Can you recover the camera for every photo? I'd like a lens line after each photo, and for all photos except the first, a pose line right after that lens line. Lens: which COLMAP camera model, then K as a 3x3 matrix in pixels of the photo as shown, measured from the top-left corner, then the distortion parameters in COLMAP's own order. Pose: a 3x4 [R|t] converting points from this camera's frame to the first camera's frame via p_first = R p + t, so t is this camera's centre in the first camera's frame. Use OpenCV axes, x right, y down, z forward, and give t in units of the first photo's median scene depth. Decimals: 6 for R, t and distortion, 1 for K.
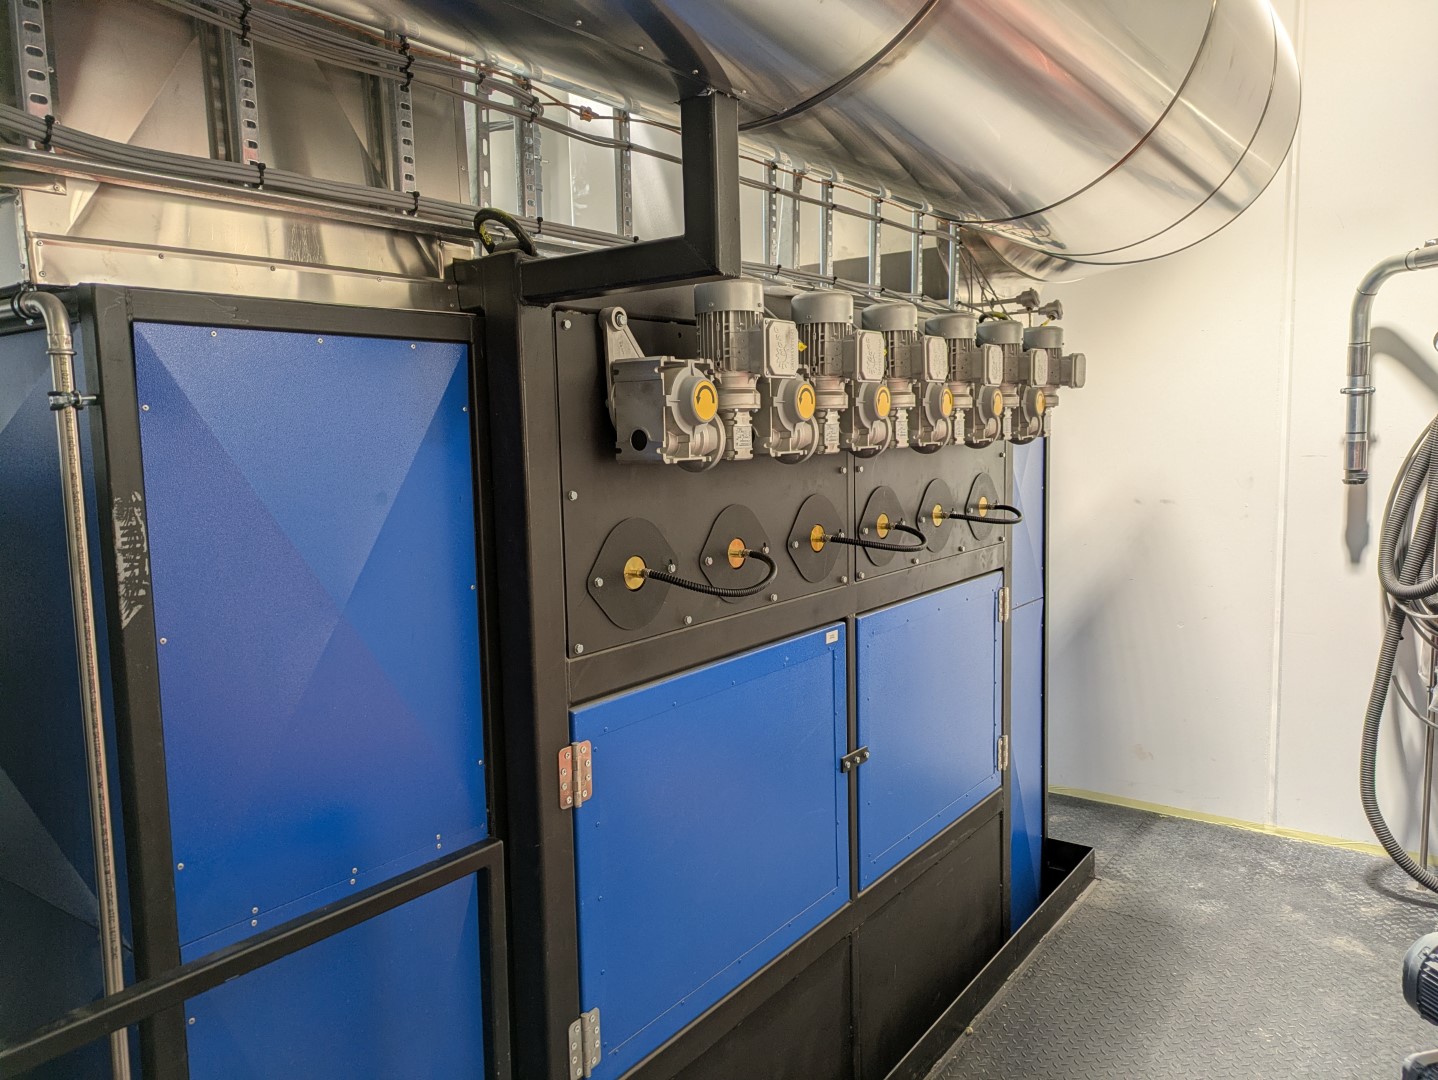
lens RADIAL K [[1072.3, 0, 719.0], [0, 1072.3, 540.0], [0, 0, 1]] dist [0.026415, -0.010277]
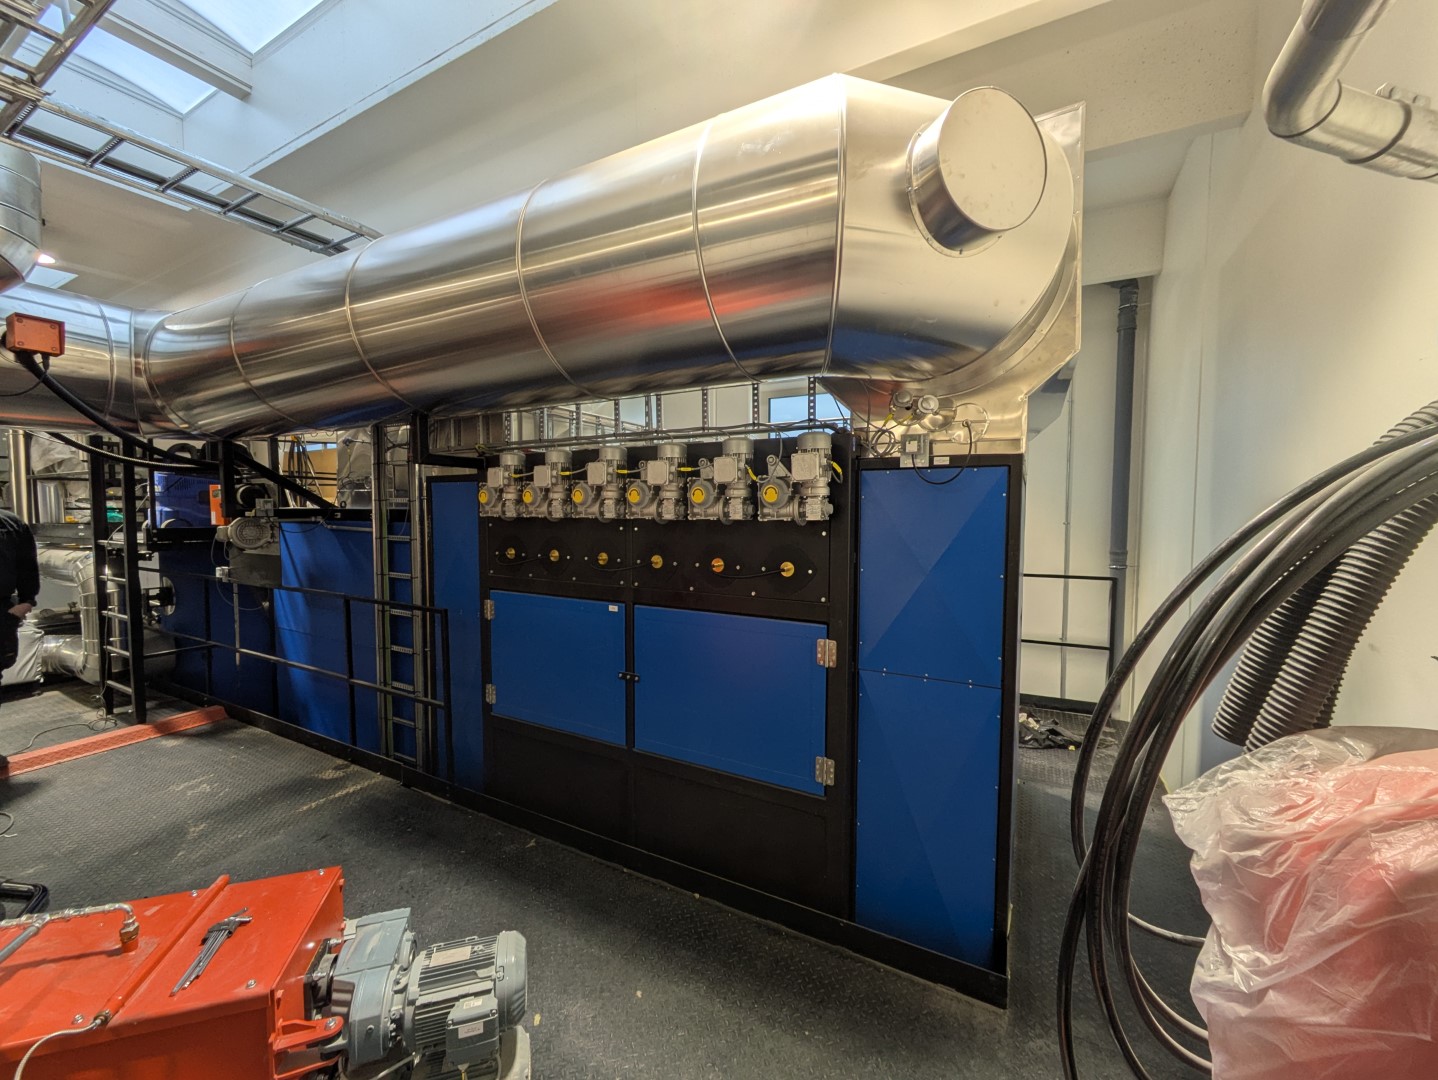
lens RADIAL K [[567.4, 0, 731.1], [0, 567.4, 546.5], [0, 0, 1]] dist [-0.012799, -0.000116]
pose [[0.129935, 0.080620, -0.988240, 1.120210], [-0.114584, 0.991232, 0.065799, -0.117305], [0.984879, 0.104687, 0.138033, 0.988038]]
